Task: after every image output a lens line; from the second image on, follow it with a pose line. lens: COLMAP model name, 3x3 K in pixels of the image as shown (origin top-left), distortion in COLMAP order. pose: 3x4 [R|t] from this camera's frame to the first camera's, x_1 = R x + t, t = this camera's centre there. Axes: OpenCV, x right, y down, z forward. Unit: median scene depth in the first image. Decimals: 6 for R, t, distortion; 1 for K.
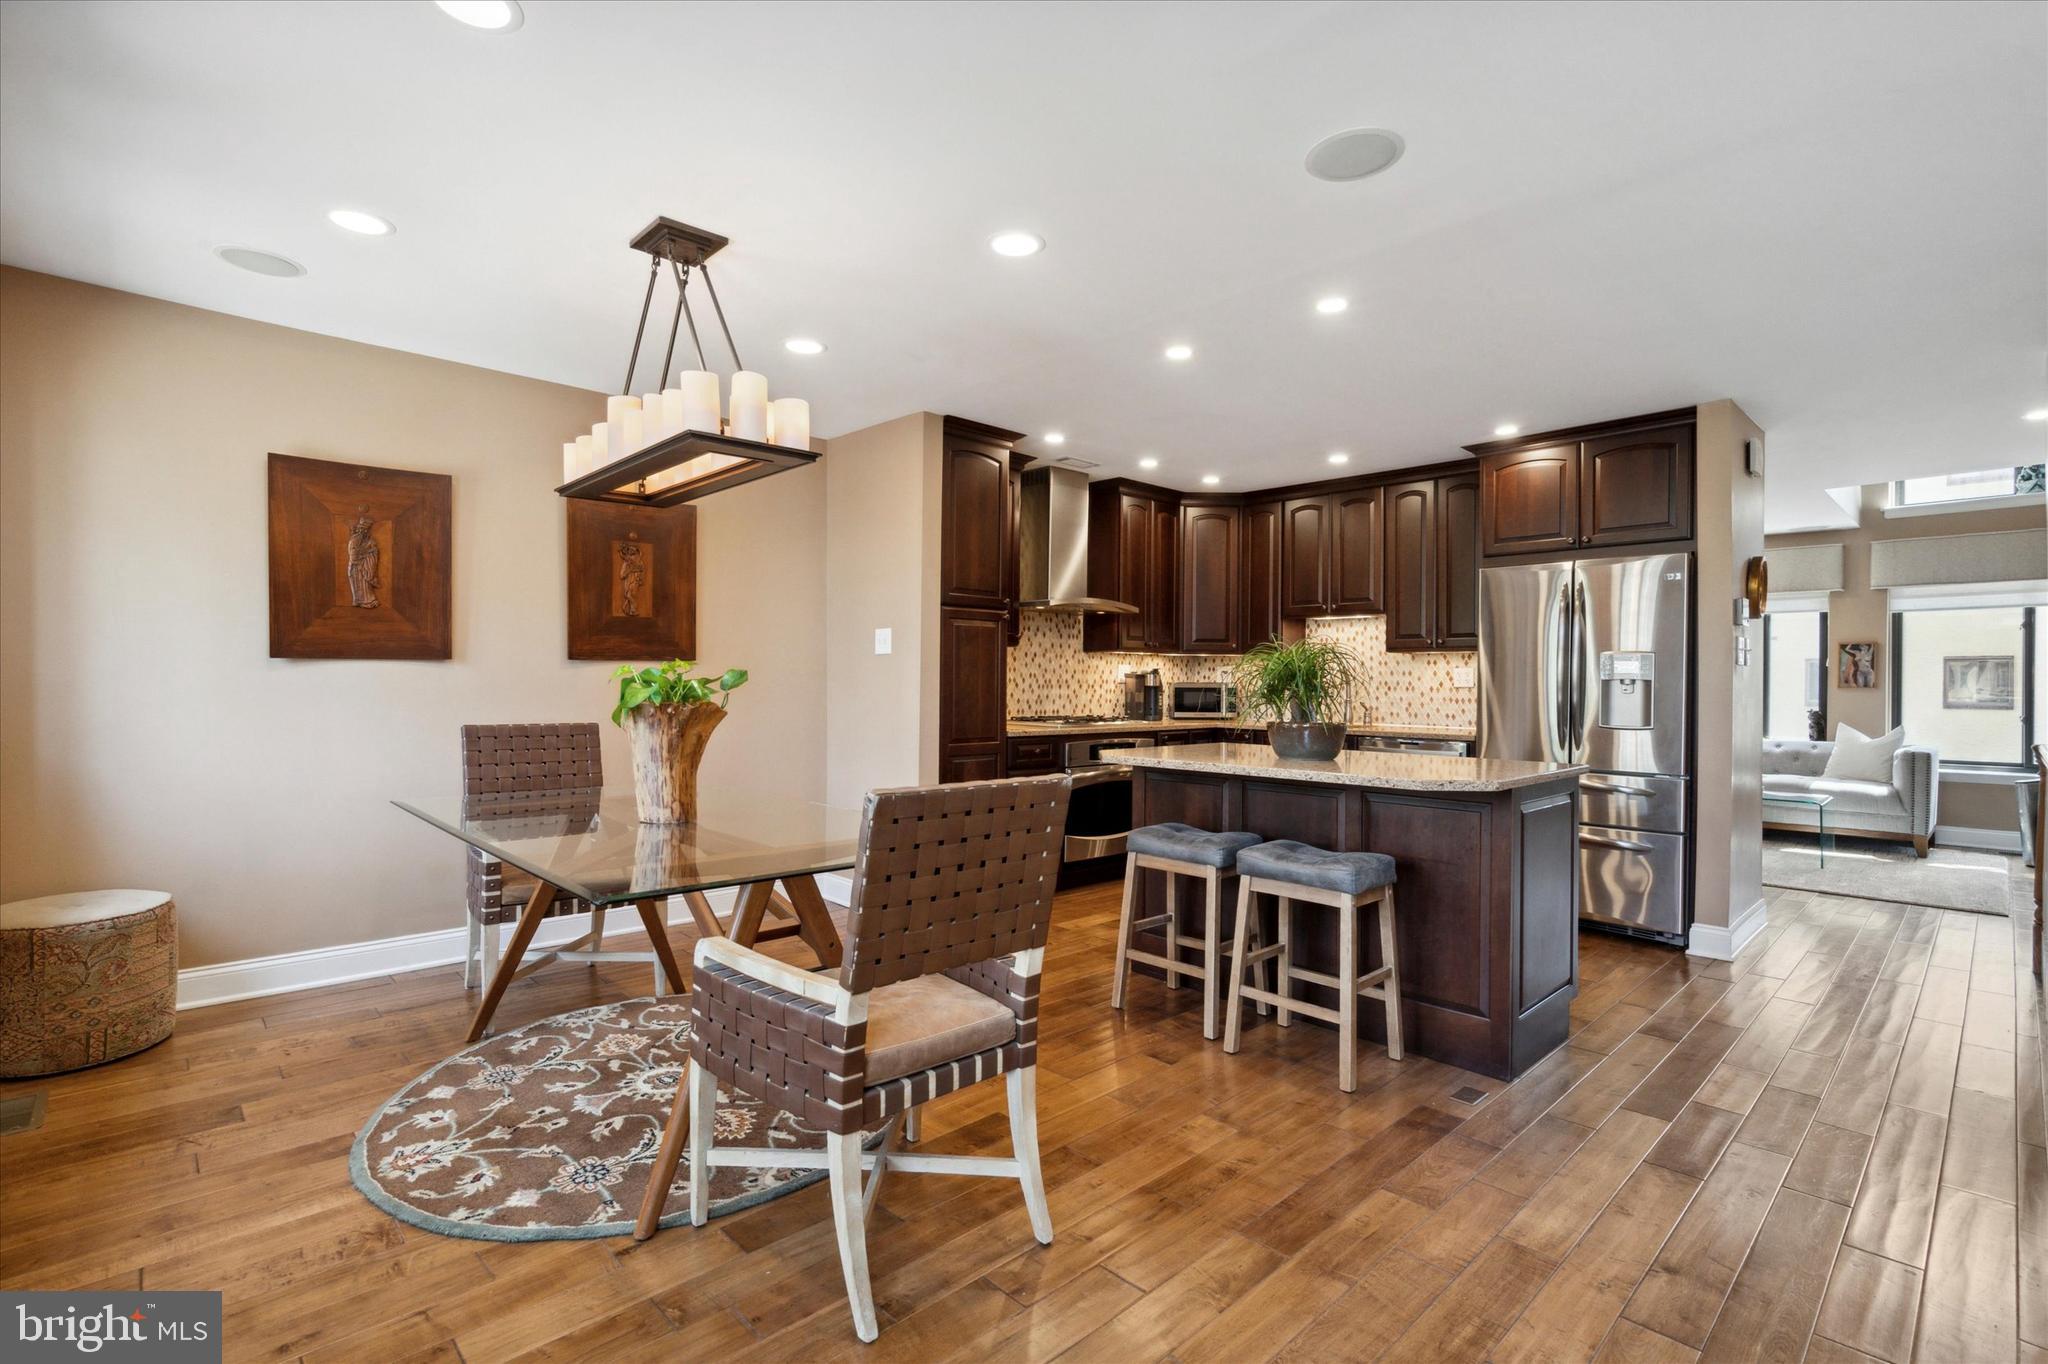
lens RADIAL K [[940.2, 0, 1019.0], [0, 940.2, 683.9], [0, 0, 1]] dist [-0.004076, 0.000710]
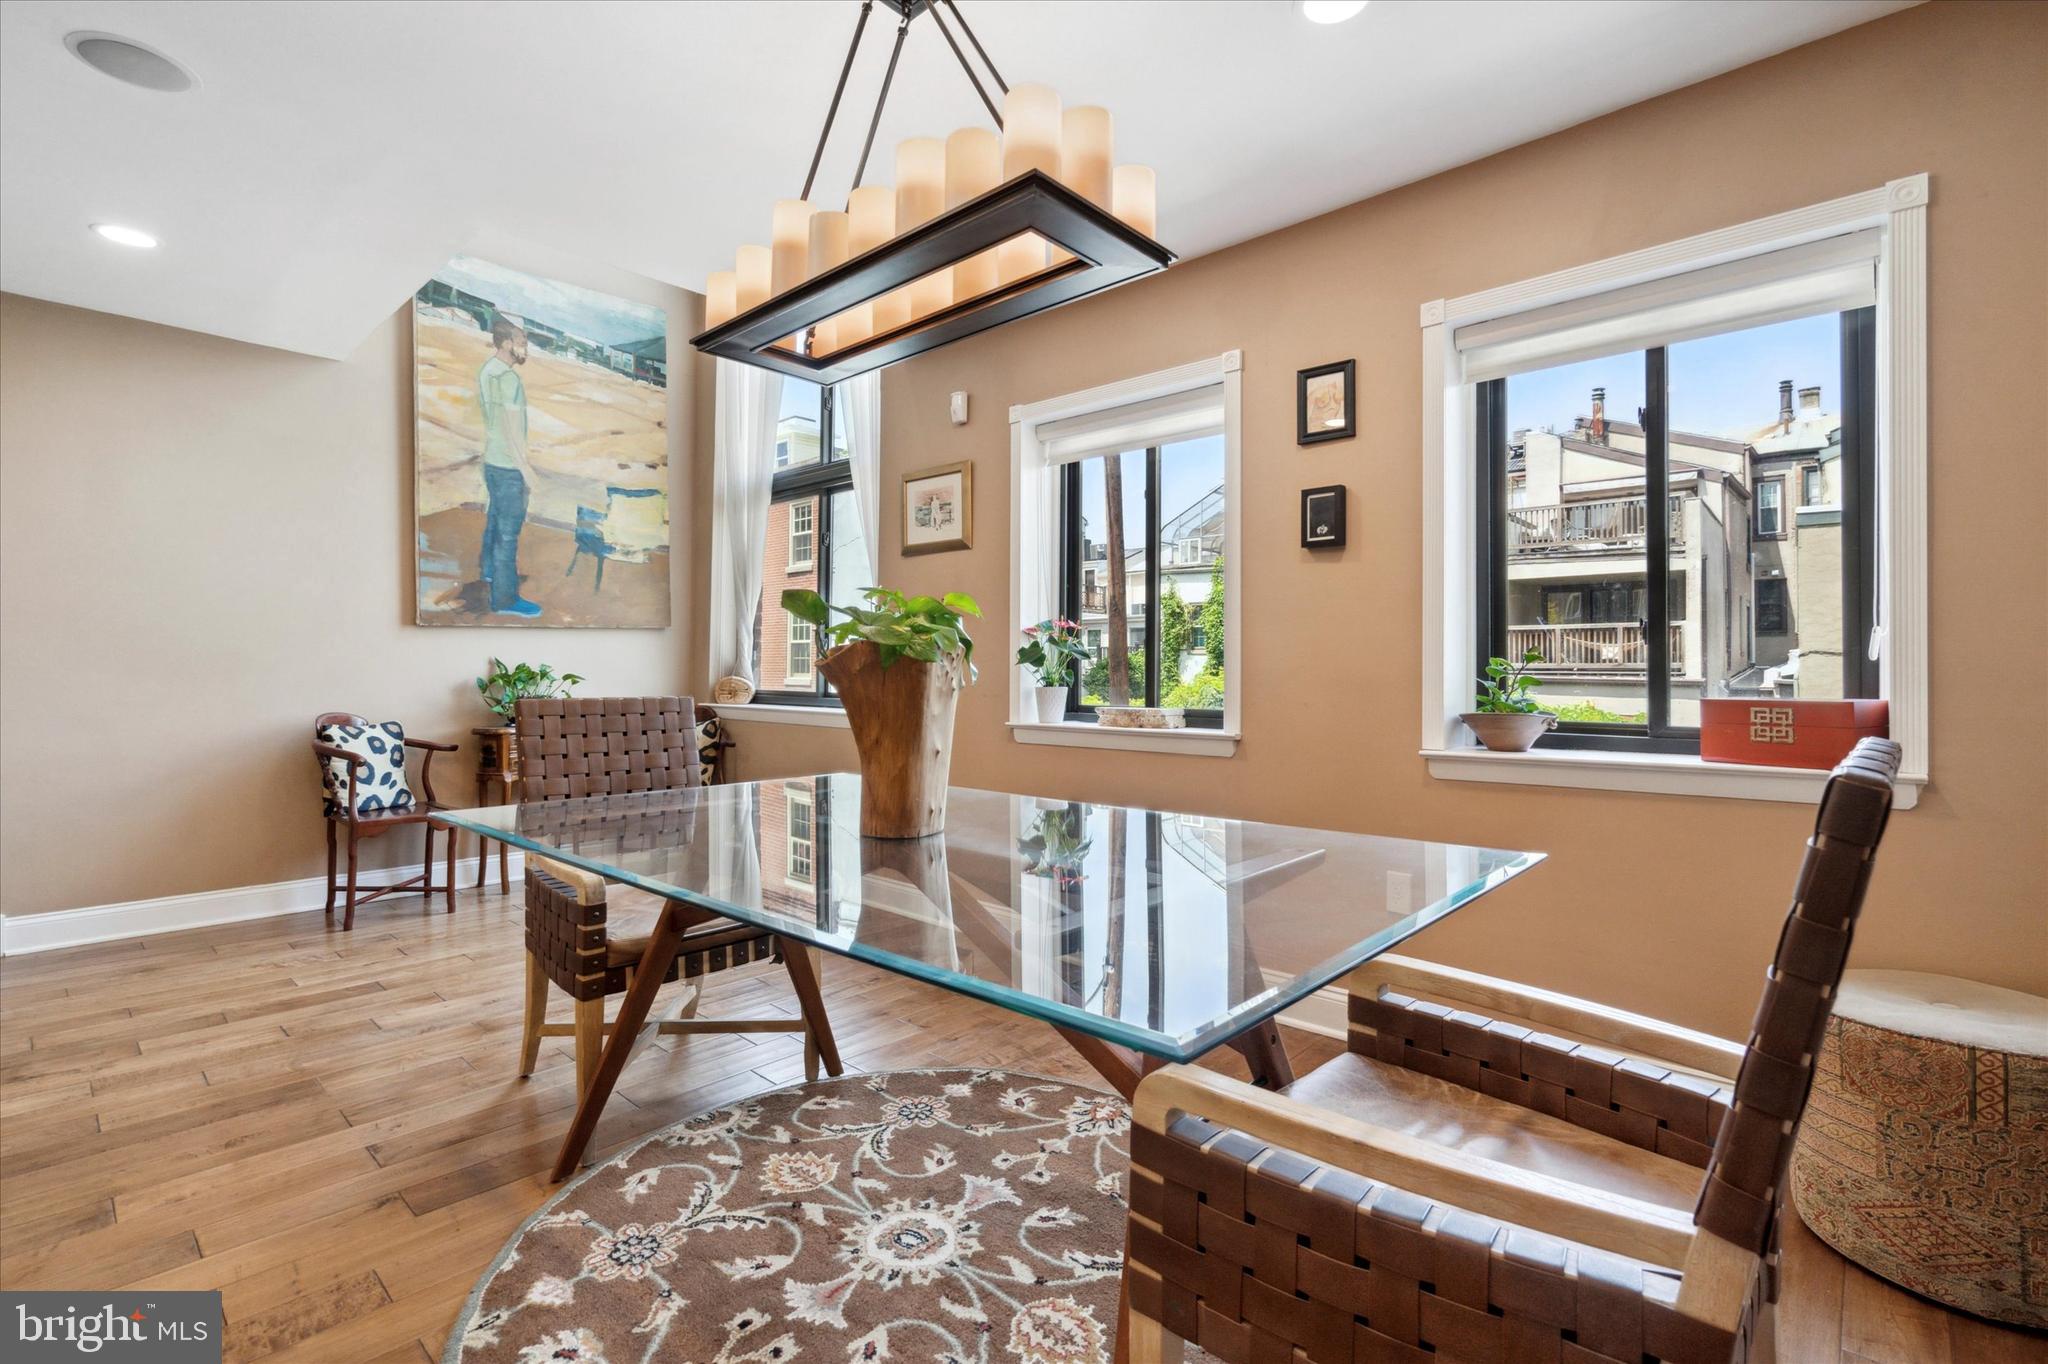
lens RADIAL K [[937.1, 0, 1020.1], [0, 937.1, 654.7], [0, 0, 1]] dist [-0.003364, 0.000743]
pose [[-0.997441, -0.016708, -0.069511, -0.237373], [-0.015648, 0.999753, -0.015763, 0.020559], [0.069757, -0.014635, -0.997457, 0.980101]]
